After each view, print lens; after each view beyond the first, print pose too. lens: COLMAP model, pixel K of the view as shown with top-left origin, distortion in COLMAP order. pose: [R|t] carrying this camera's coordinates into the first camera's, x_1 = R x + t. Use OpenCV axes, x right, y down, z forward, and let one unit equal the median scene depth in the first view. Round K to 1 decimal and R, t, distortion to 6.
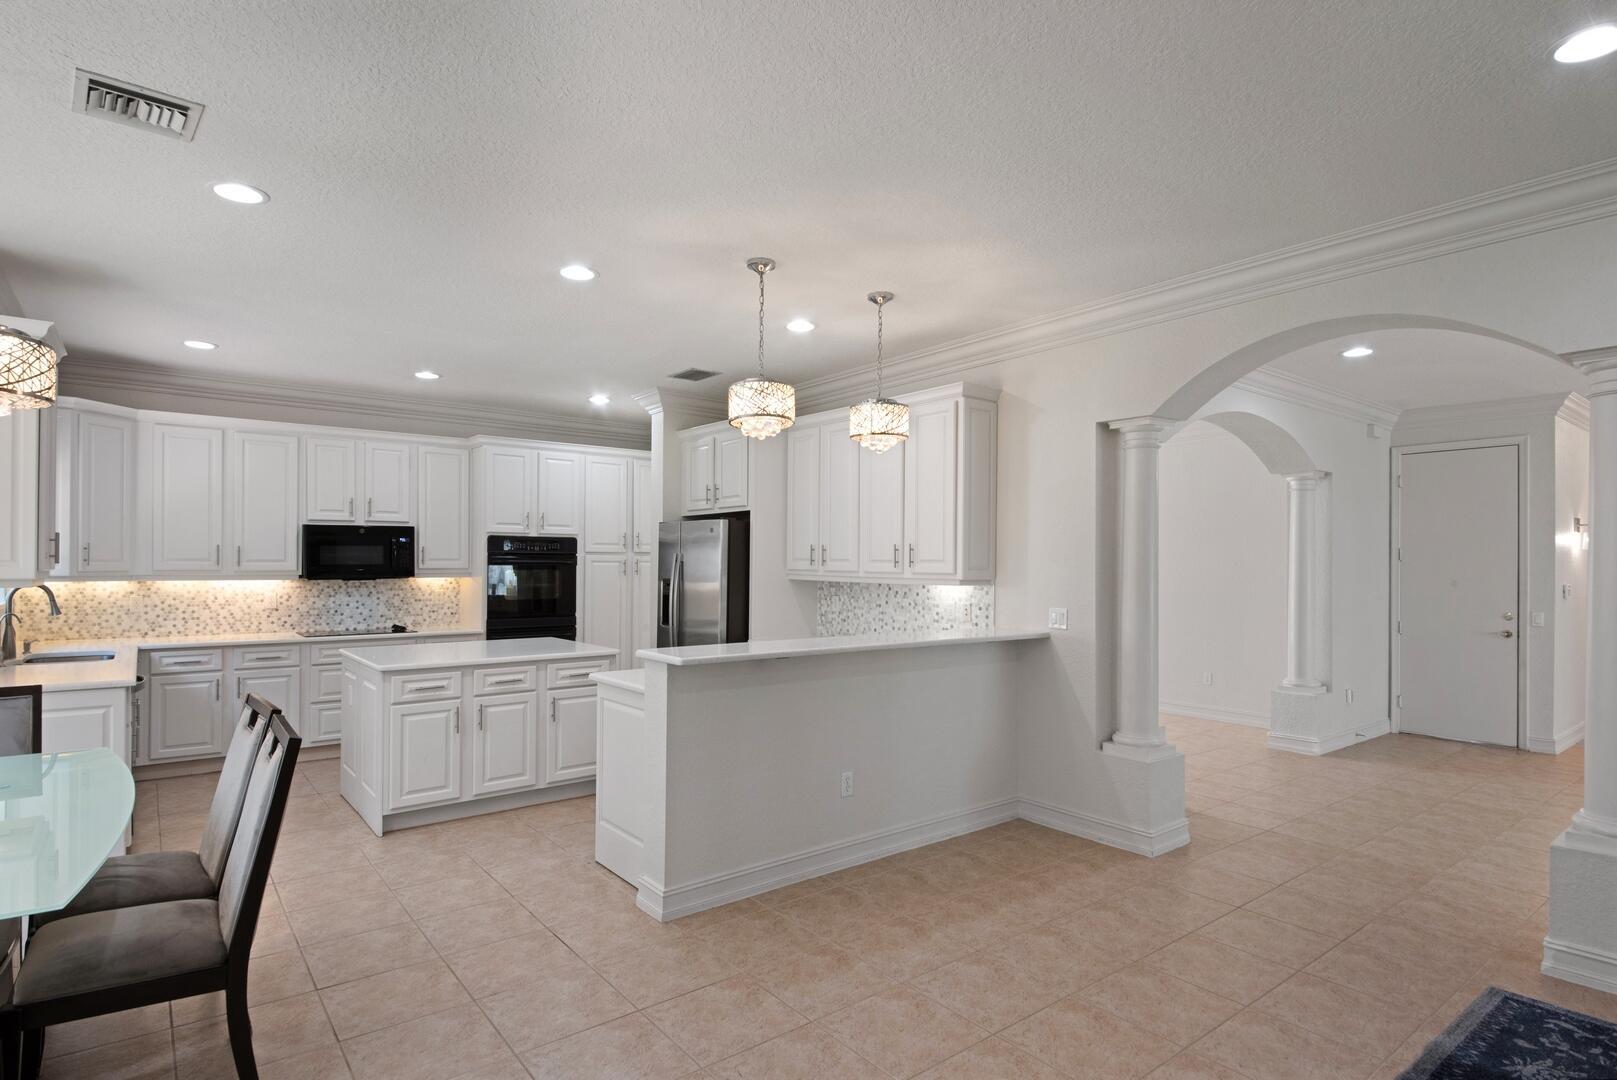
lens RADIAL K [[814.9, 0, 813.6], [0, 814.9, 560.6], [0, 0, 1]] dist [0.042702, 0.000248]
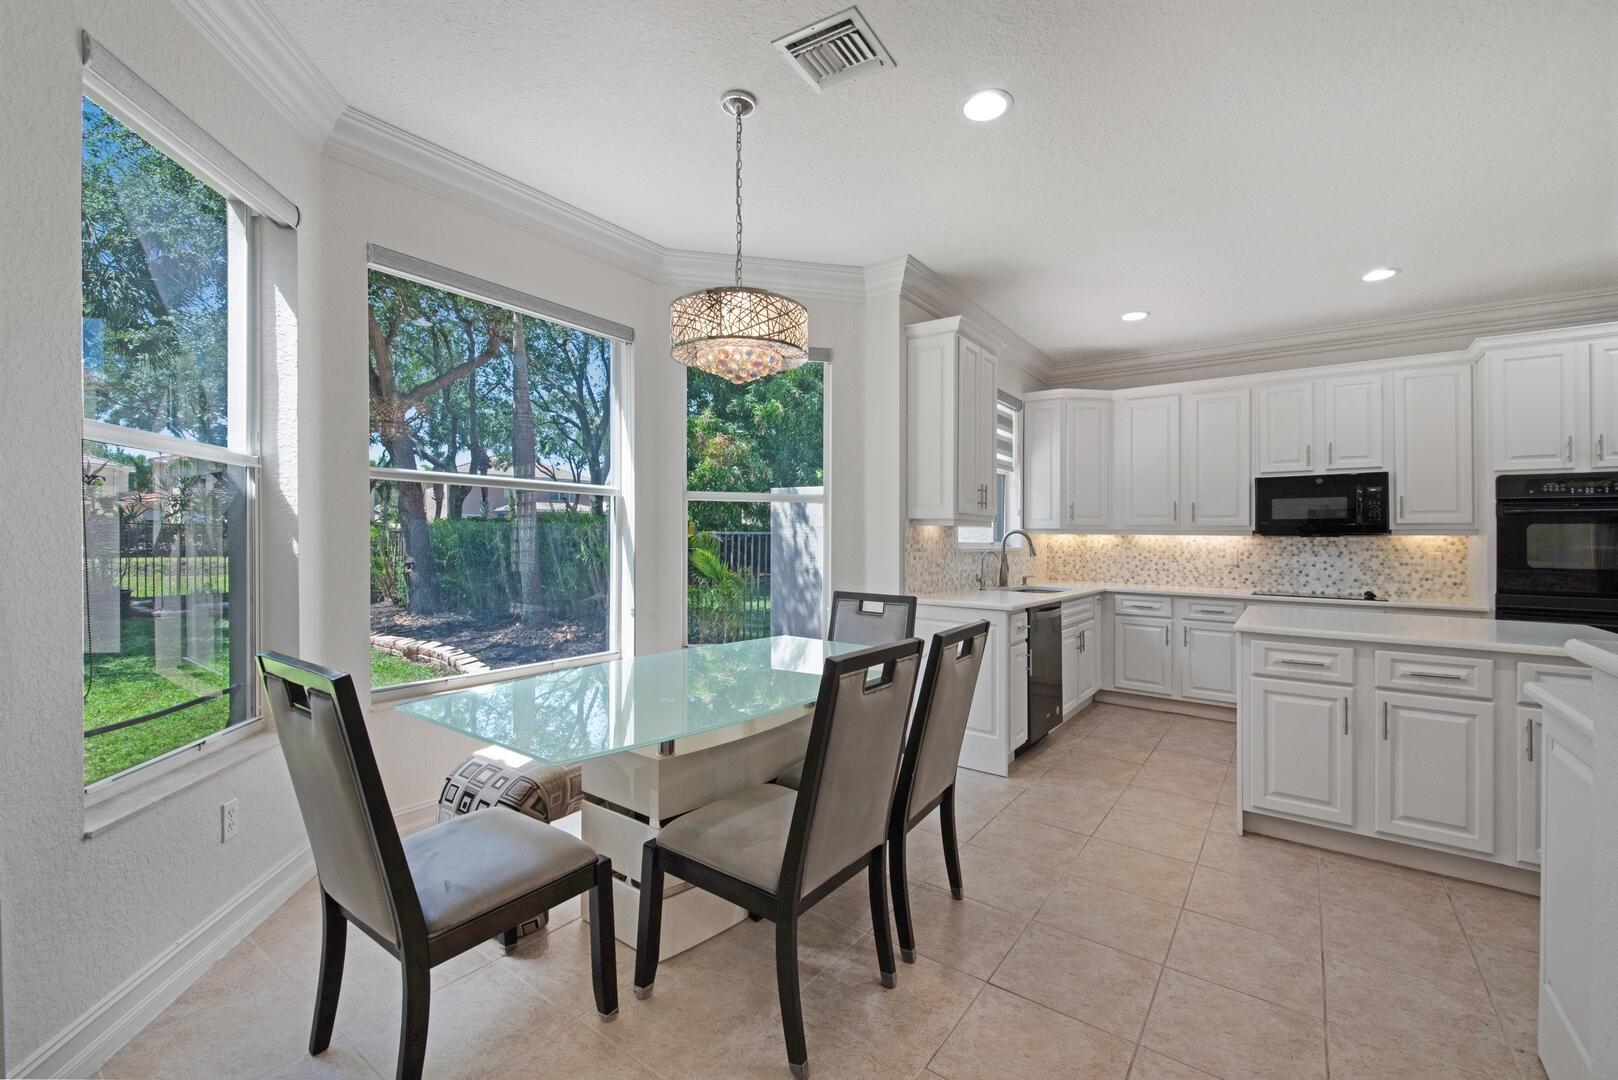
lens RADIAL K [[697.5, 0, 800.8], [0, 697.5, 519.4], [0, 0, 1]] dist [-0.010080, -0.002741]
pose [[0.272300, -0.025607, -0.961872, 0.016204], [-0.007538, 0.999558, -0.028744, 0.034617], [0.962183, 0.015077, 0.271986, 0.299112]]
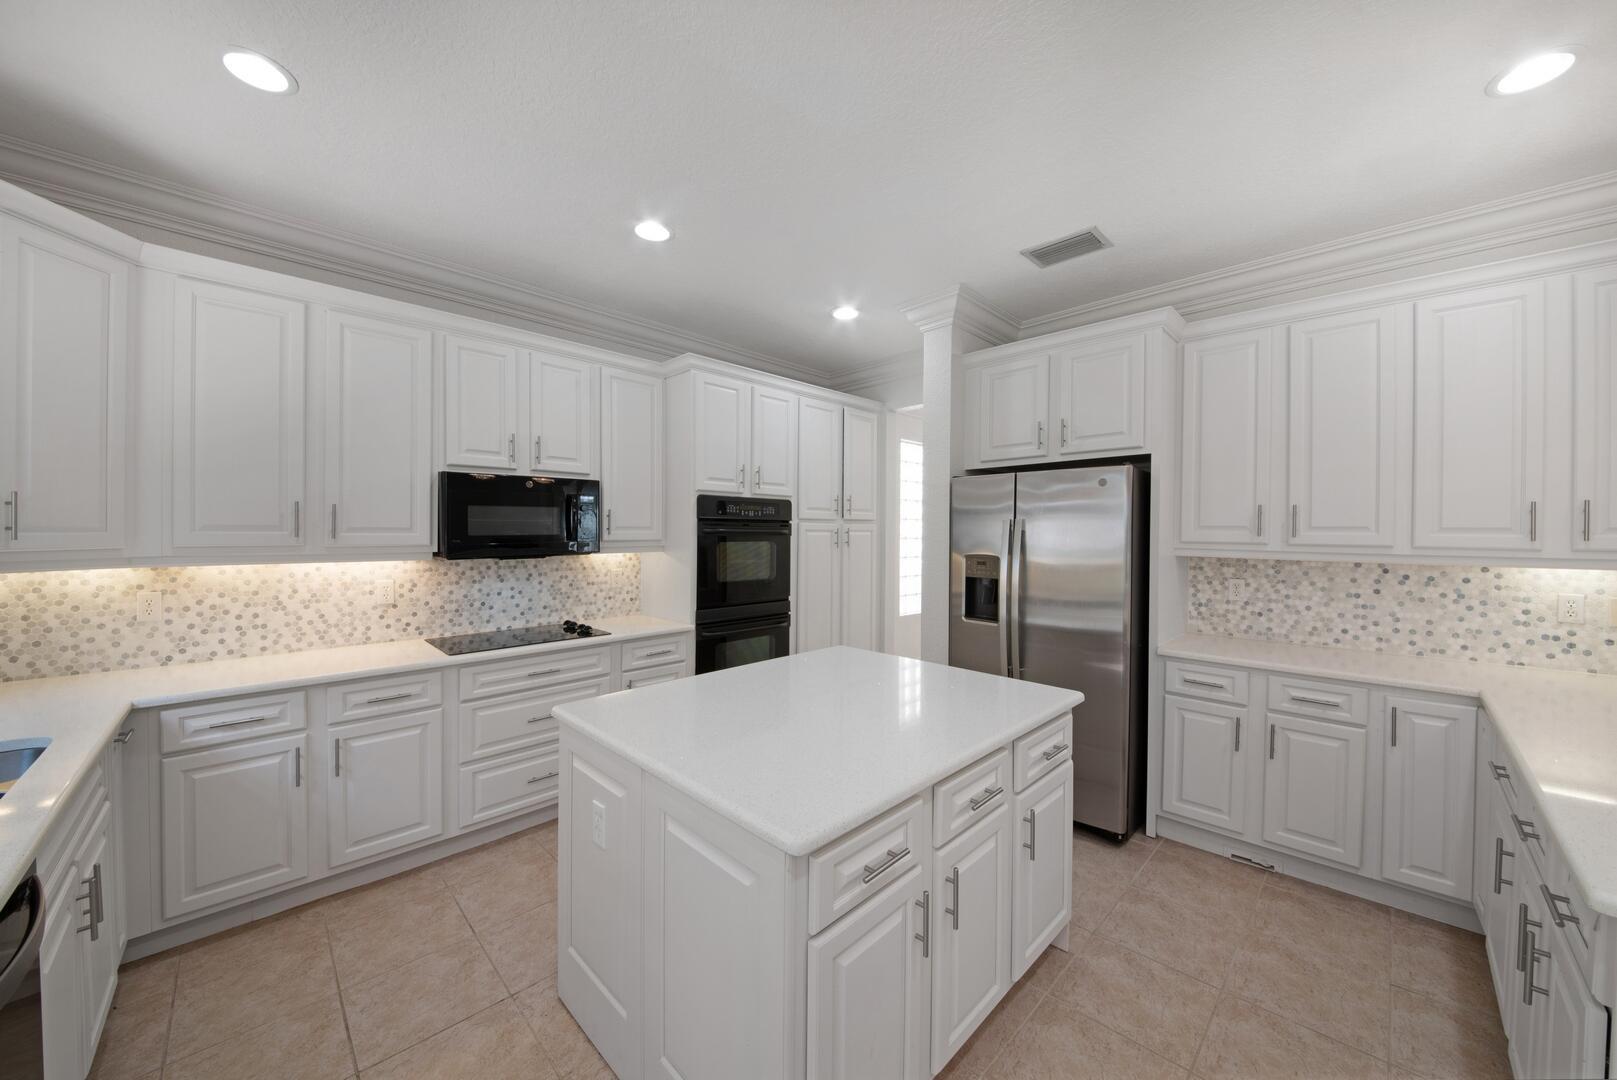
lens RADIAL K [[582.7, 0, 841.9], [0, 582.7, 532.9], [0, 0, 1]] dist [-0.006567, -0.001767]
pose [[0.992587, -0.002067, 0.121515, -0.399011], [0.001070, 0.999965, 0.008272, -0.001158], [-0.121528, -0.008081, 0.992555, 0.570740]]
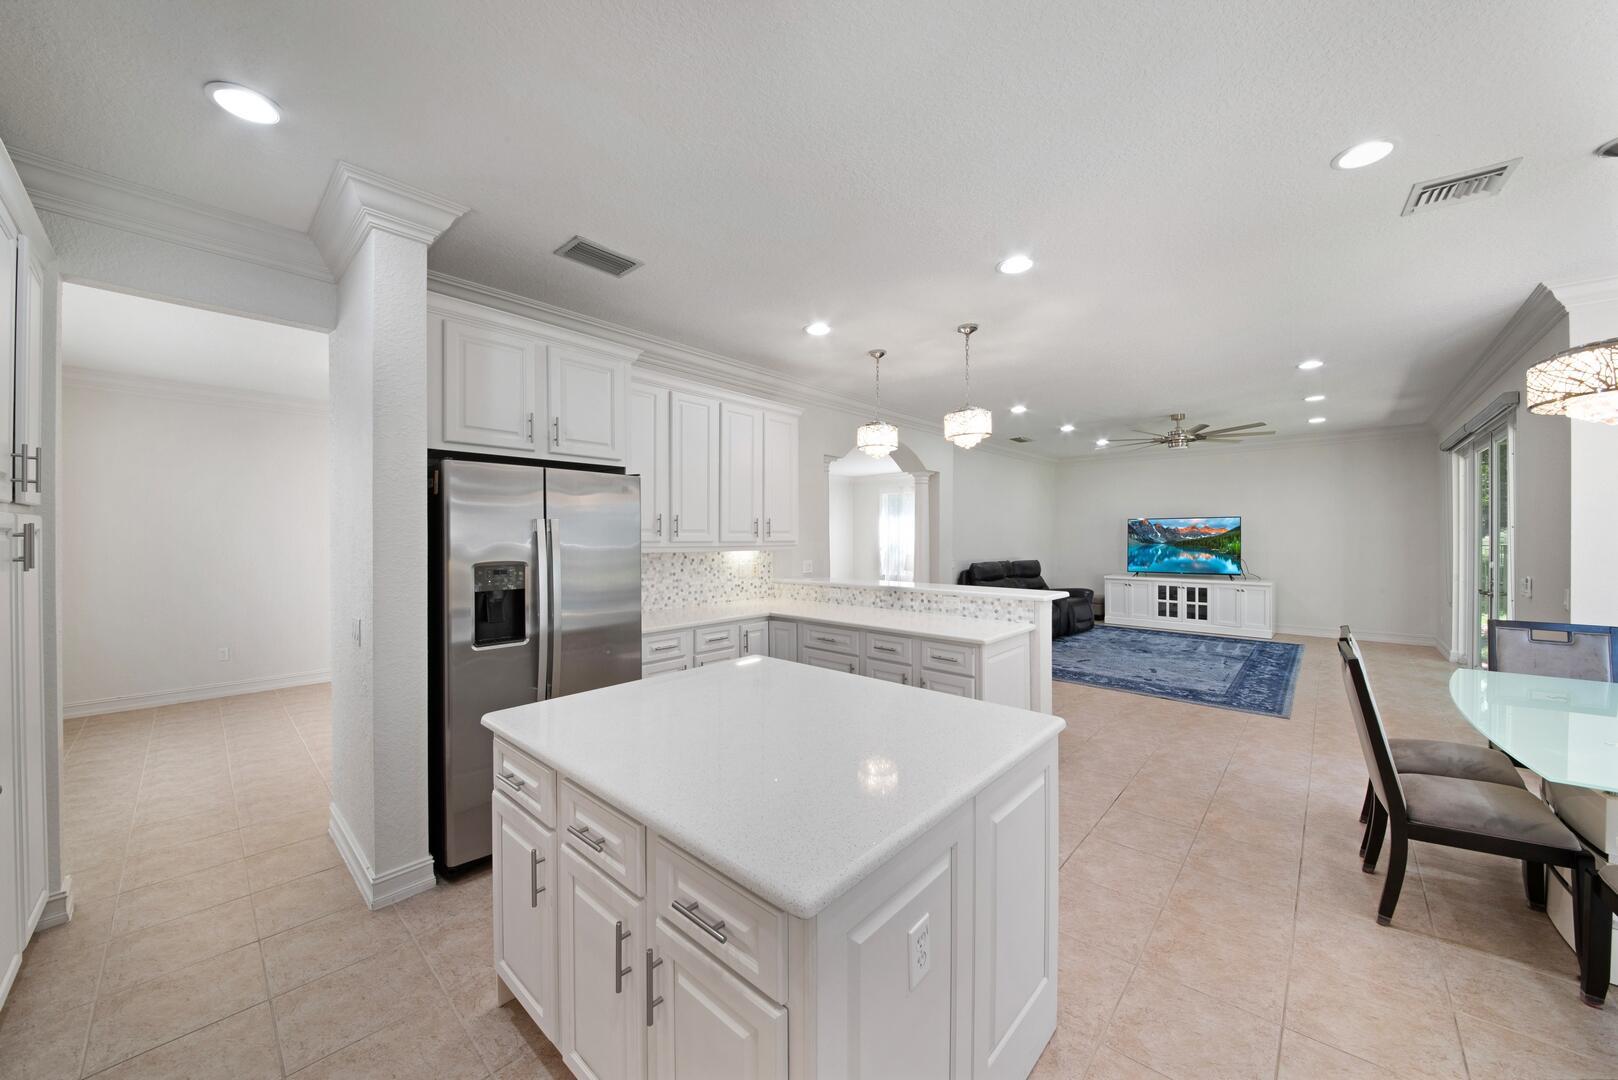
lens RADIAL K [[583.1, 0, 797.0], [0, 583.1, 531.9], [0, 0, 1]] dist [-0.006567, -0.001767]
pose [[-0.118682, -0.001117, 0.992932, -0.682822], [-0.001004, 0.999999, 0.001005, -0.000171], [-0.992932, -0.000877, -0.118683, 0.925079]]
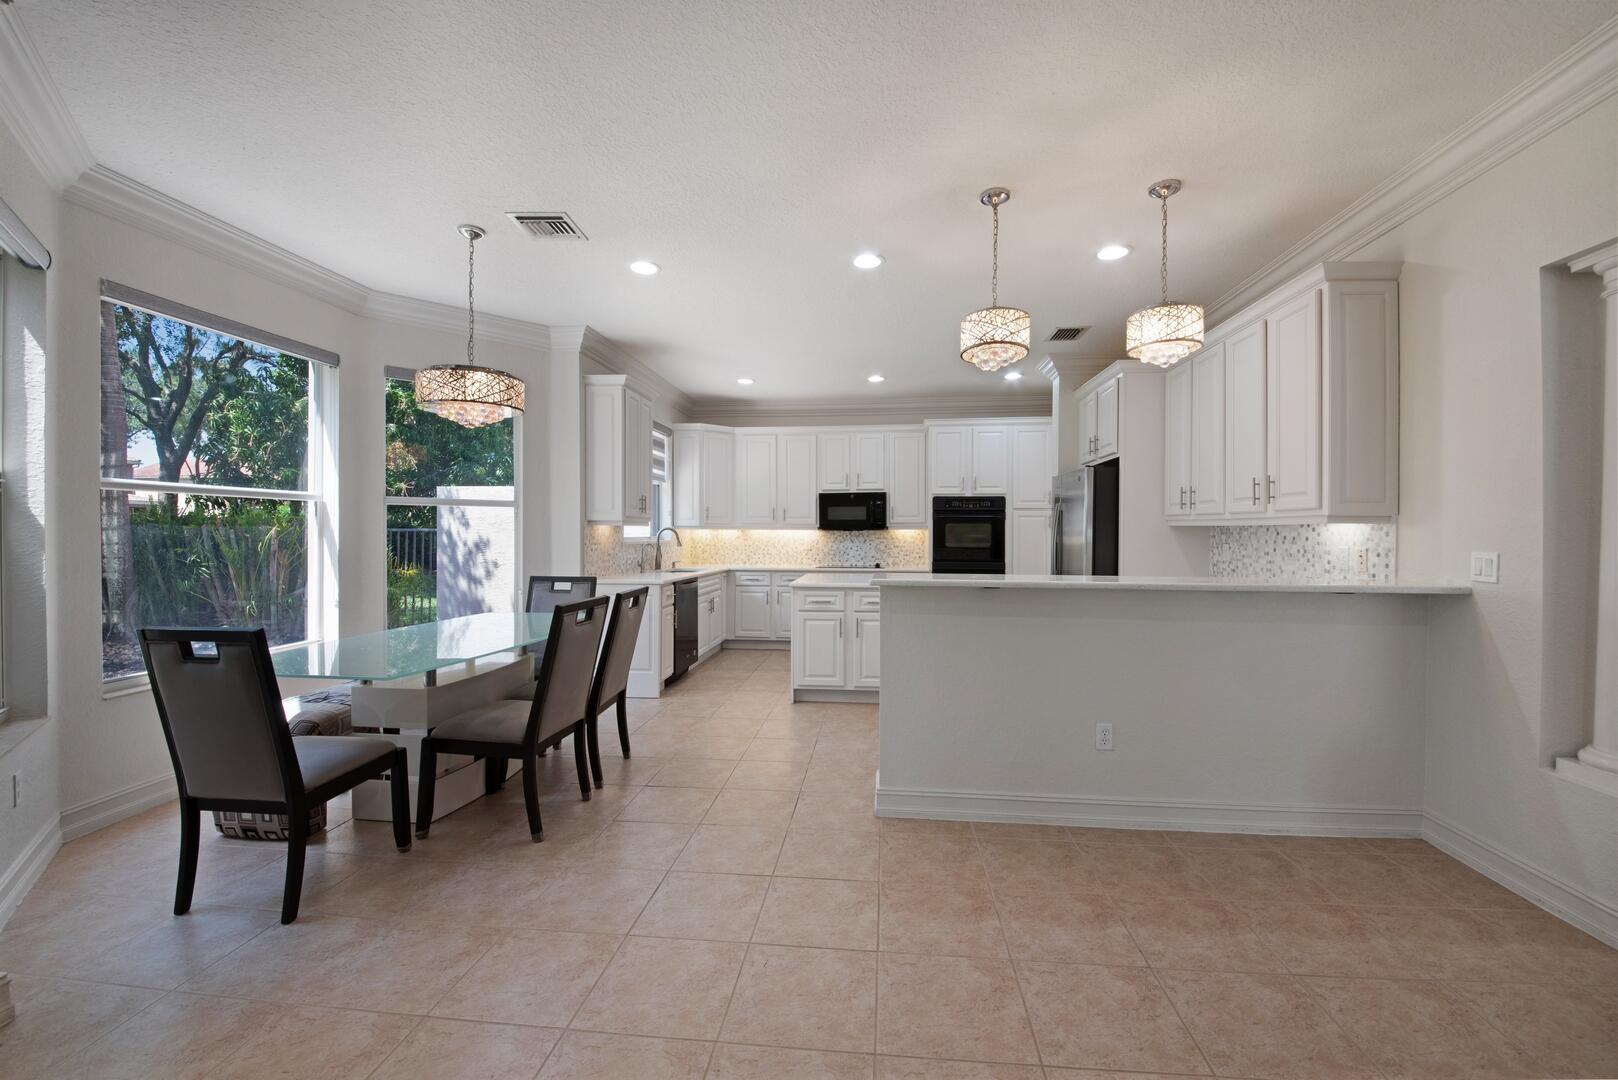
lens RADIAL K [[643.5, 0, 827.6], [0, 643.5, 532.4], [0, 0, 1]] dist [-0.013860, -0.003037]
pose [[0.726458, -0.003520, -0.687202, 0.206932], [0.002713, 0.999994, -0.002254, 0.032824], [0.687205, -0.000227, 0.726463, 0.185716]]
